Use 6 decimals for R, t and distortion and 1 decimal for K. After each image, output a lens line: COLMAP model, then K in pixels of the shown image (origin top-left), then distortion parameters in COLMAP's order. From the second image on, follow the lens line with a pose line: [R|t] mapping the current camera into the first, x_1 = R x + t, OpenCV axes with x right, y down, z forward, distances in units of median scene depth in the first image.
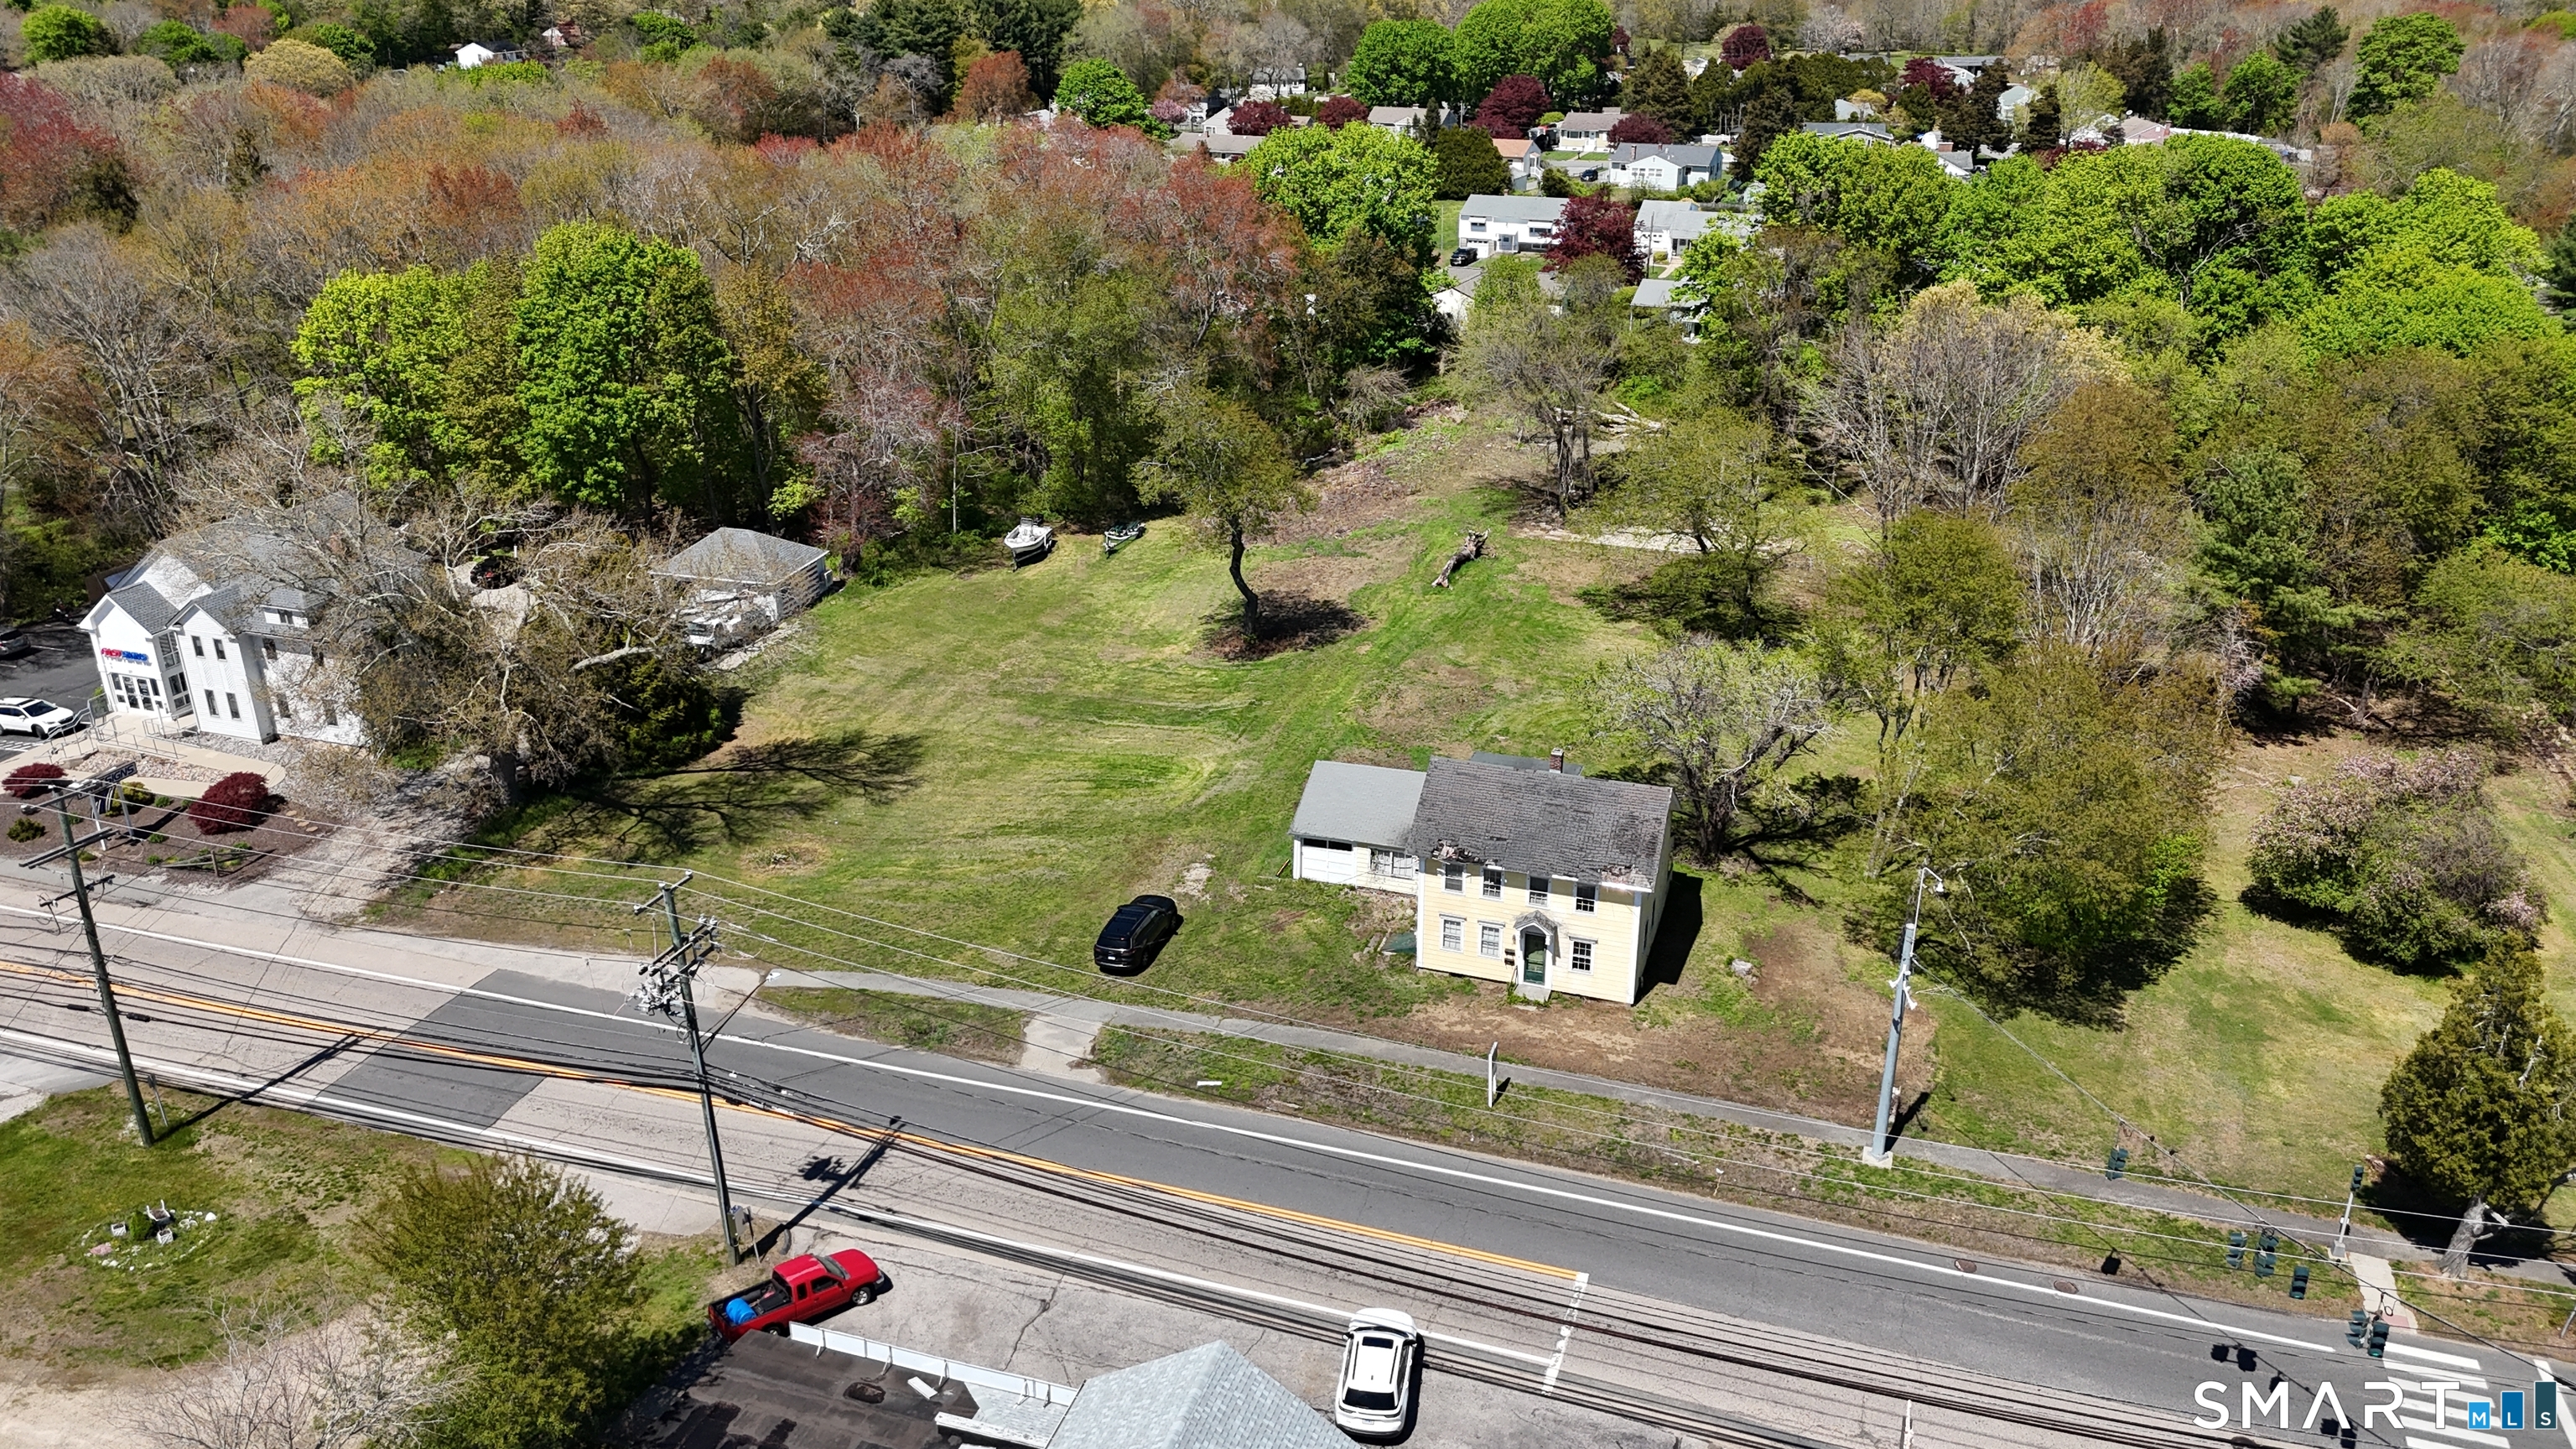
lens RADIAL K [[1875.6, 0, 1280.8], [0, 1875.6, 718.6], [0, 0, 1]] dist [0.103350, -0.112545]
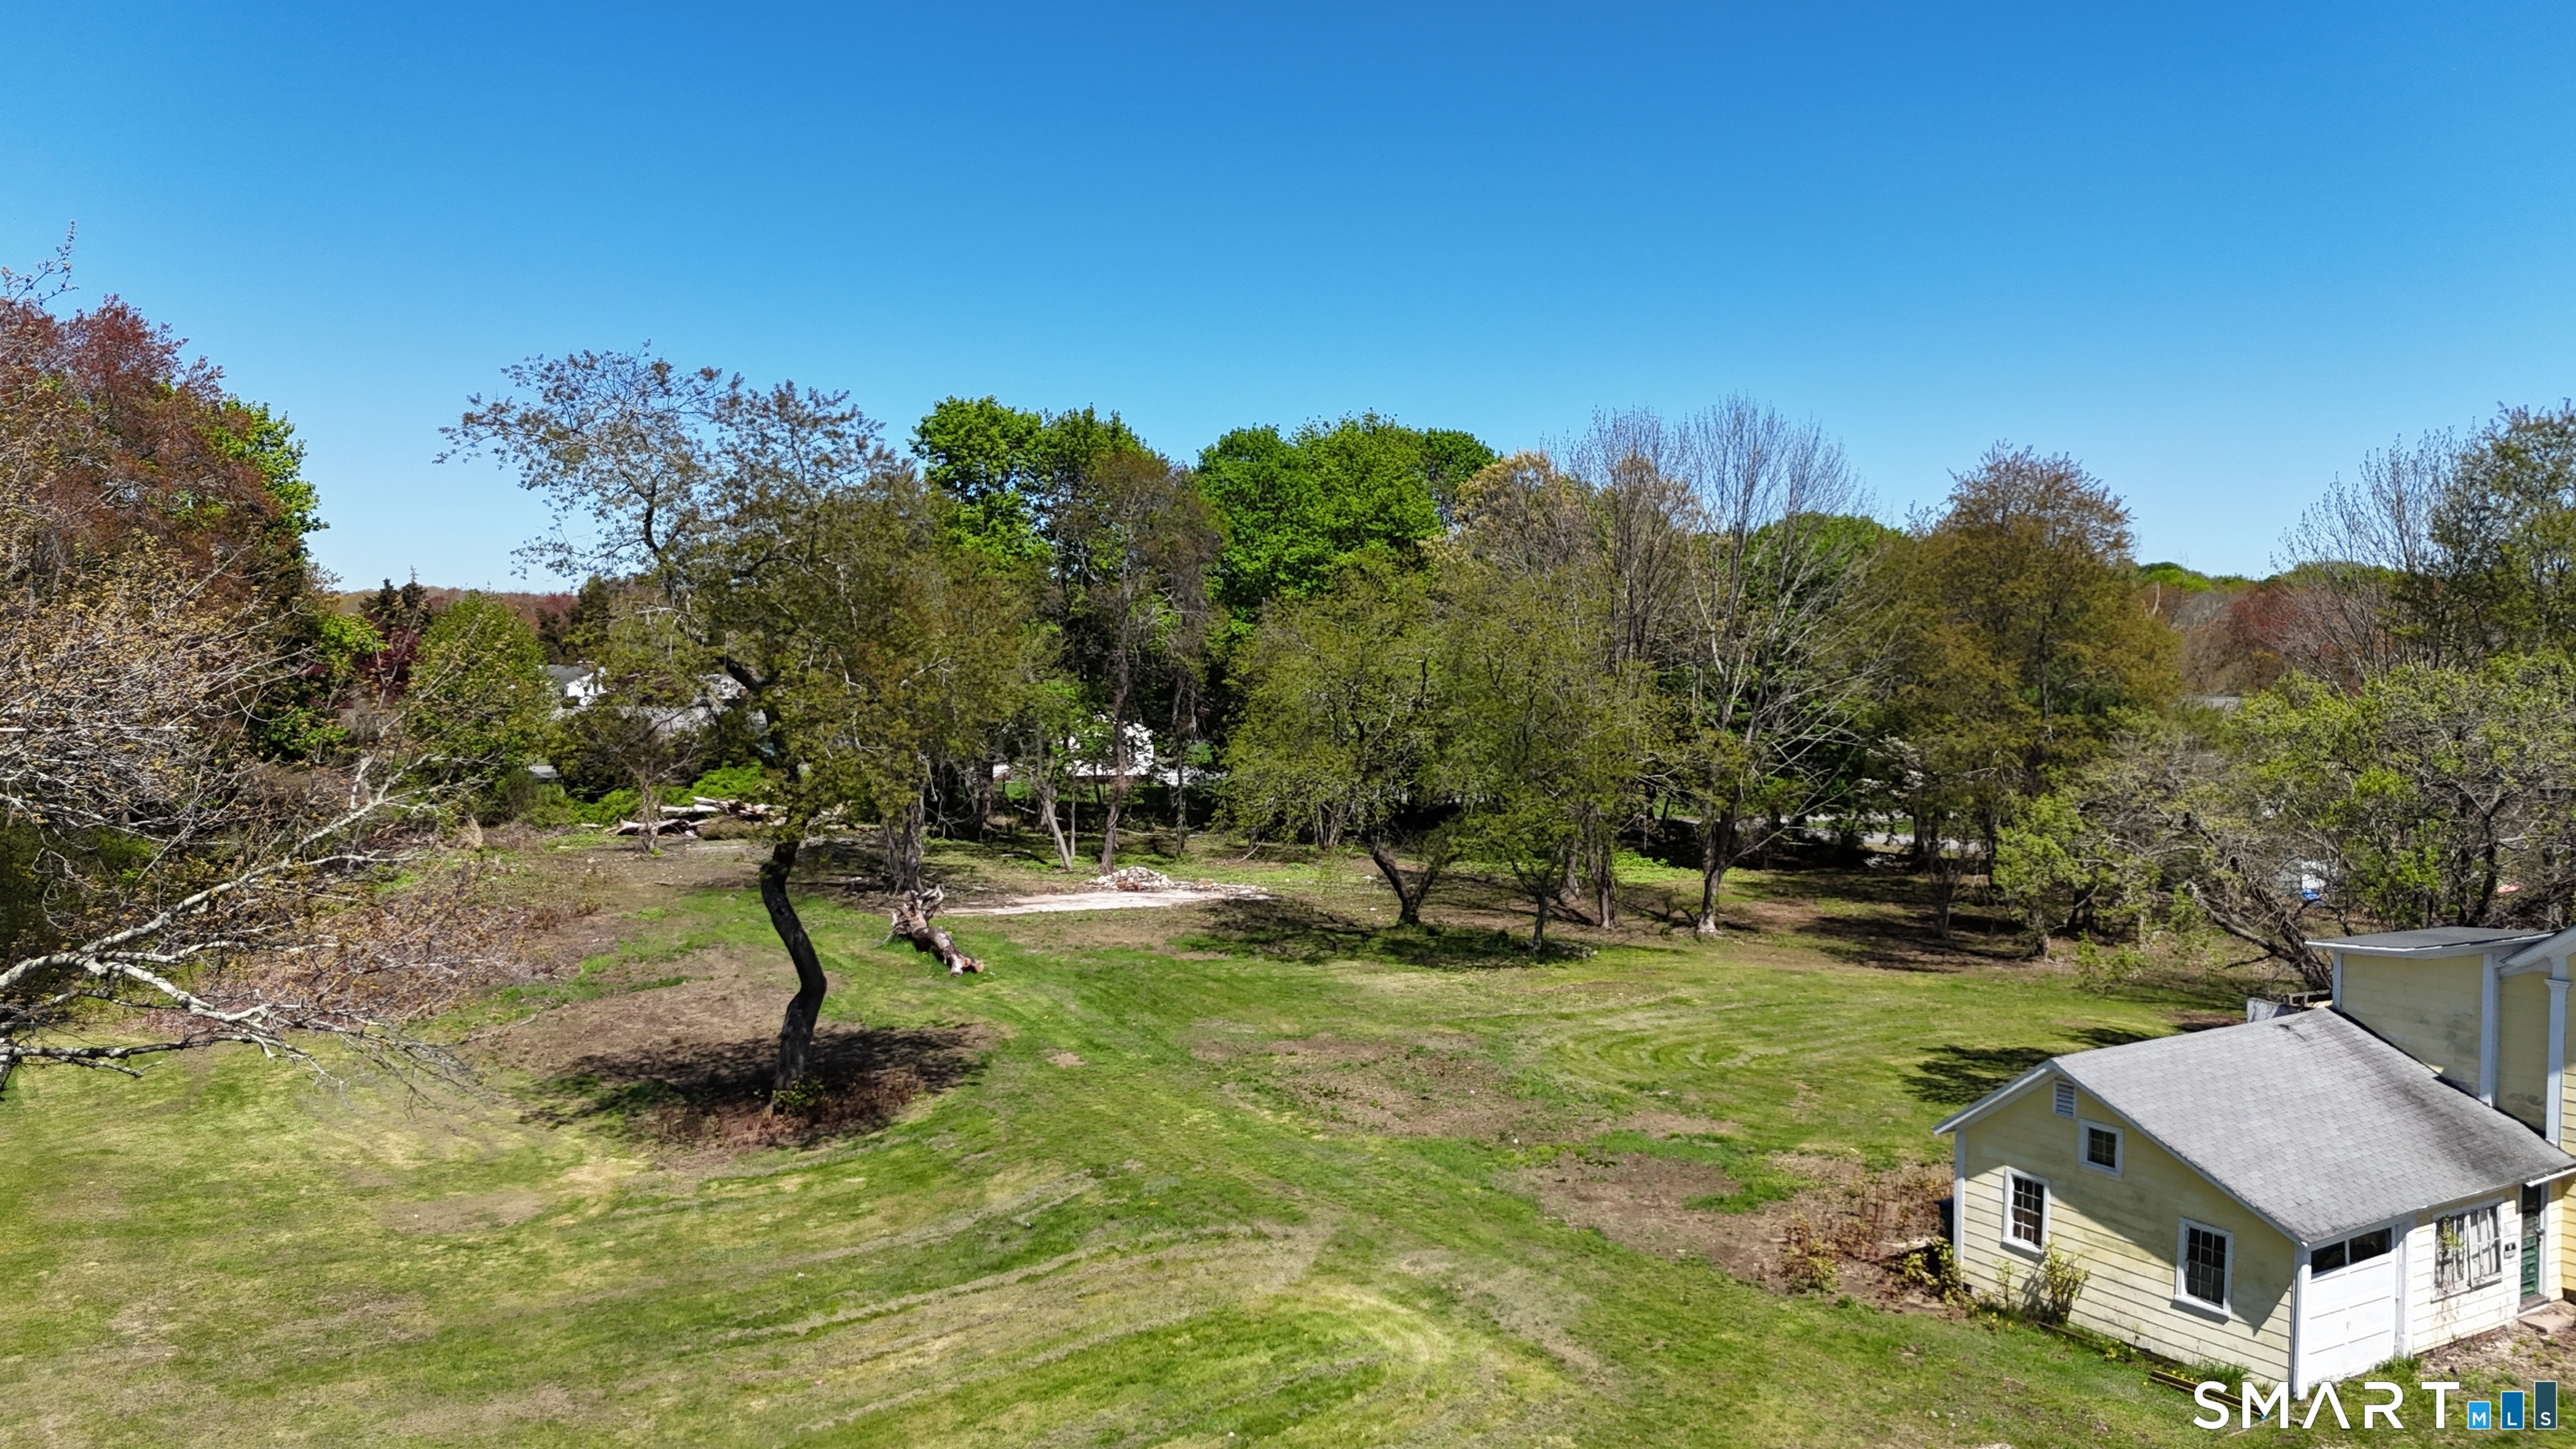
lens RADIAL K [[1876.4, 0, 1285.8], [0, 1876.4, 731.4], [0, 0, 1]] dist [0.079557, -0.076401]
pose [[0.637421, -0.015887, 0.770352, -0.308857], [0.282889, 0.934793, -0.214795, 0.000641], [-0.716707, 0.354839, 0.600350, 0.784994]]
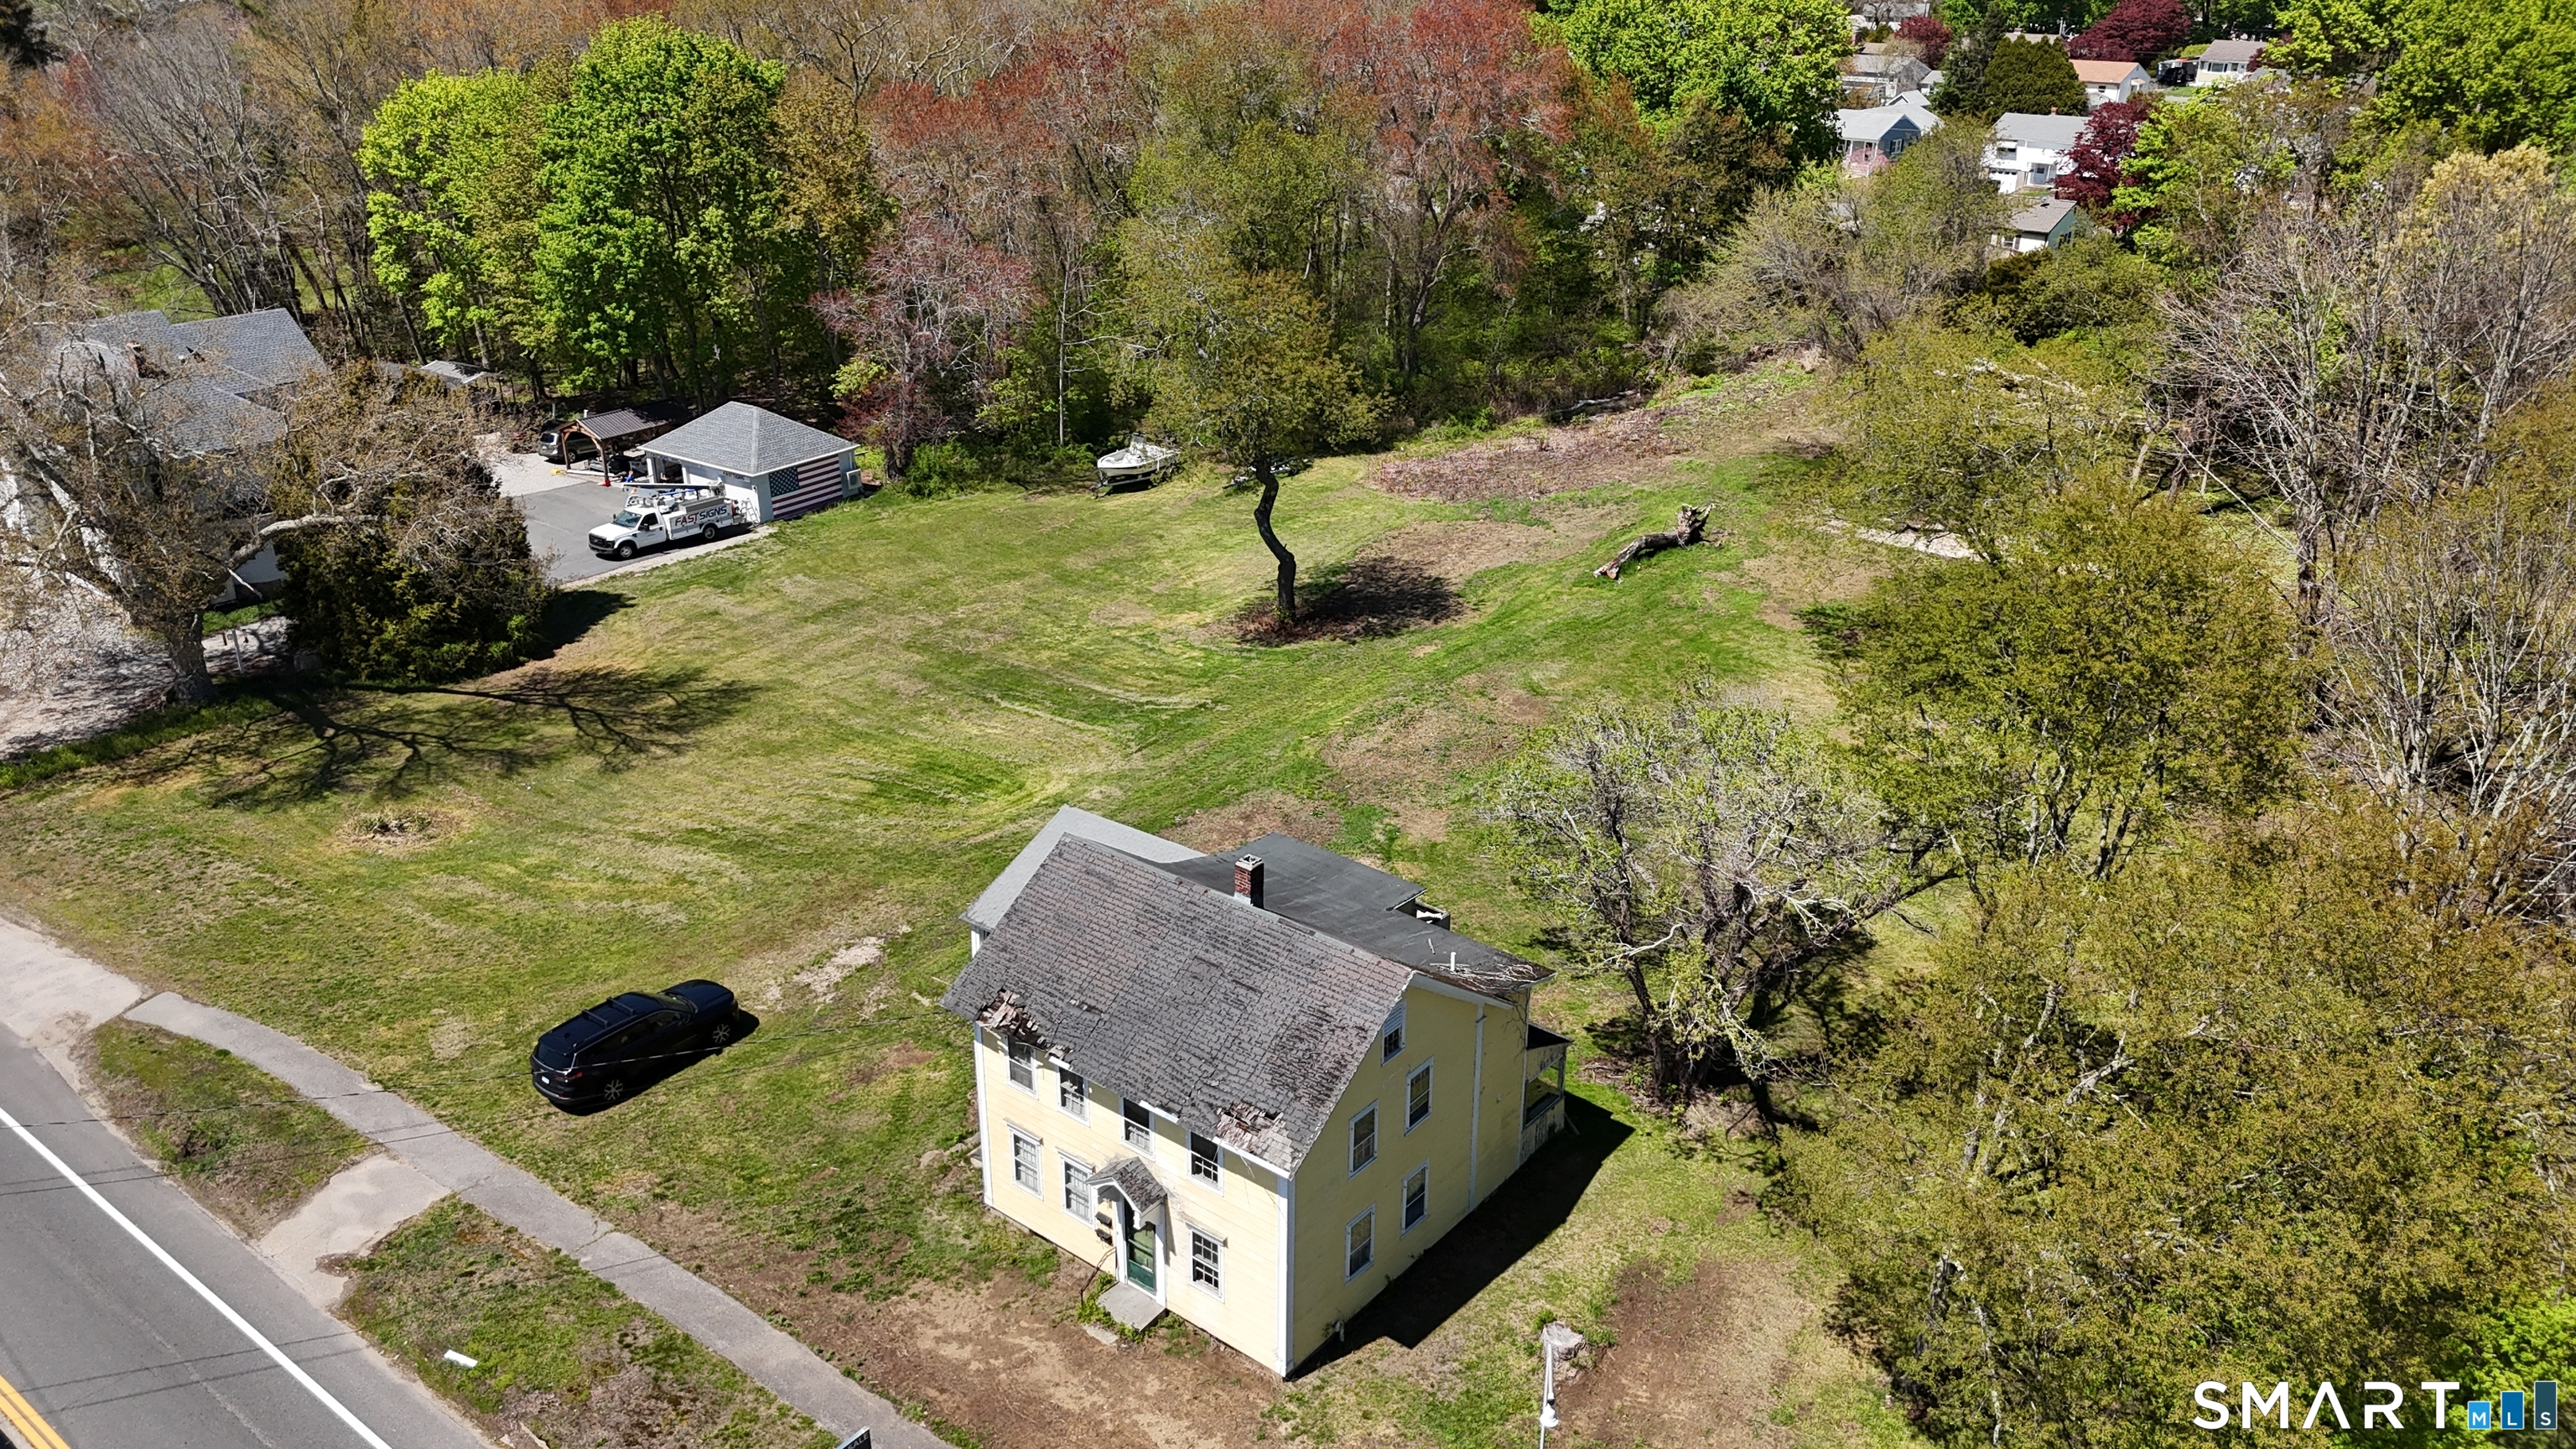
lens RADIAL K [[1876.4, 0, 1285.8], [0, 1876.4, 731.4], [0, 0, 1]] dist [0.079557, -0.076401]
pose [[0.940832, 0.140838, -0.308221, 0.246357], [-0.135859, 0.990012, 0.037670, -0.031194], [0.310448, 0.006434, 0.950569, 0.396105]]
